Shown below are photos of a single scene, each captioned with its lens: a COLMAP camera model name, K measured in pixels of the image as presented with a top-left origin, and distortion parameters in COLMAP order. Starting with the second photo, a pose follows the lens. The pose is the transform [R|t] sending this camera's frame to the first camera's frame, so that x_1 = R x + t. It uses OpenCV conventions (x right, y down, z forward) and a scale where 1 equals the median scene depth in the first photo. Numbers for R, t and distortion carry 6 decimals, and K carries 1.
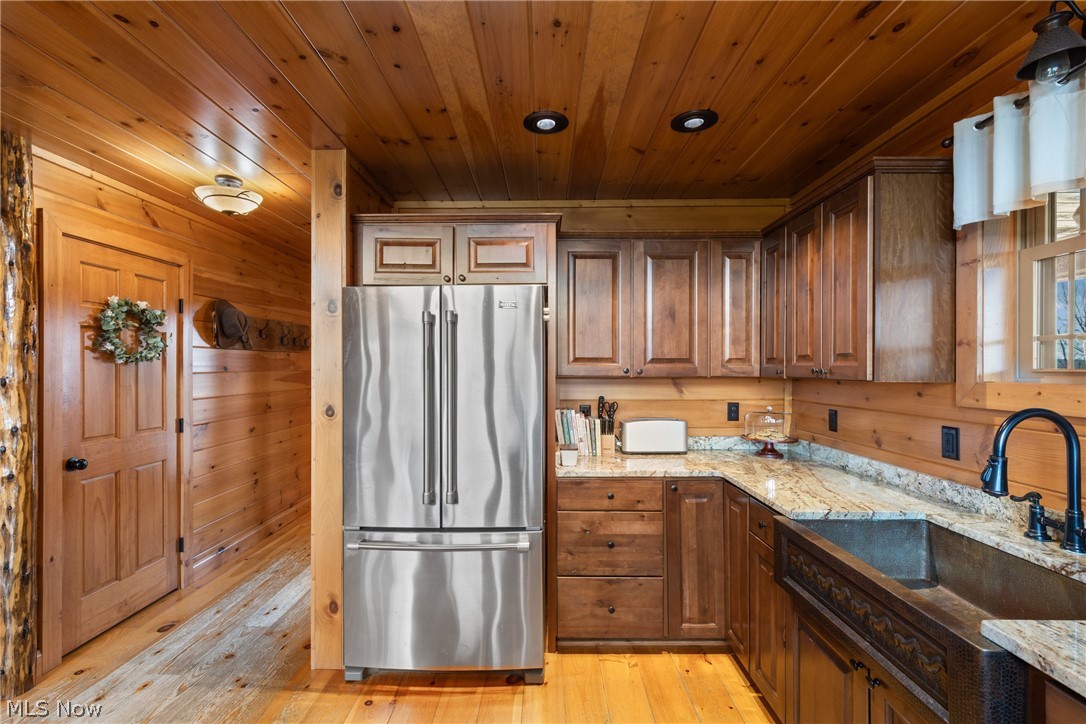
lens RADIAL K [[487.6, 0, 543.9], [0, 487.6, 369.6], [0, 0, 1]] dist [0.005791, -0.000199]
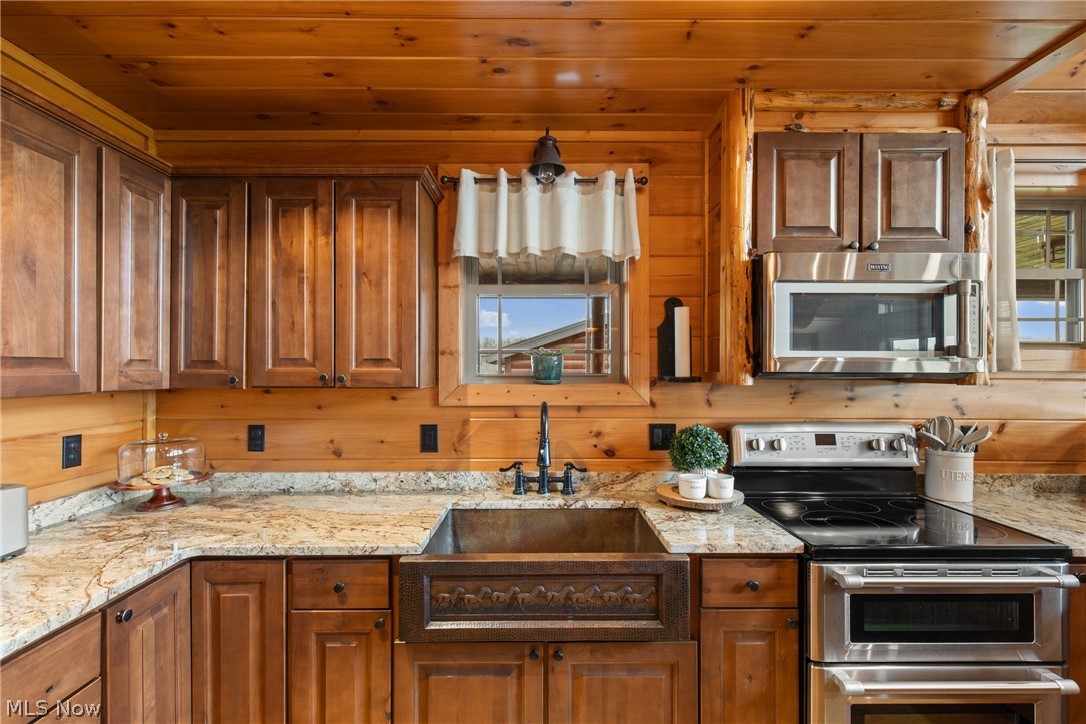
lens RADIAL K [[487.6, 0, 542.0], [0, 487.6, 367.4], [0, 0, 1]] dist [0.005791, -0.000199]
pose [[-0.004877, 0.000782, 0.999988, -0.262021], [0.004982, 0.999987, -0.000758, -0.012454], [-0.999976, 0.004978, -0.004881, 0.608982]]
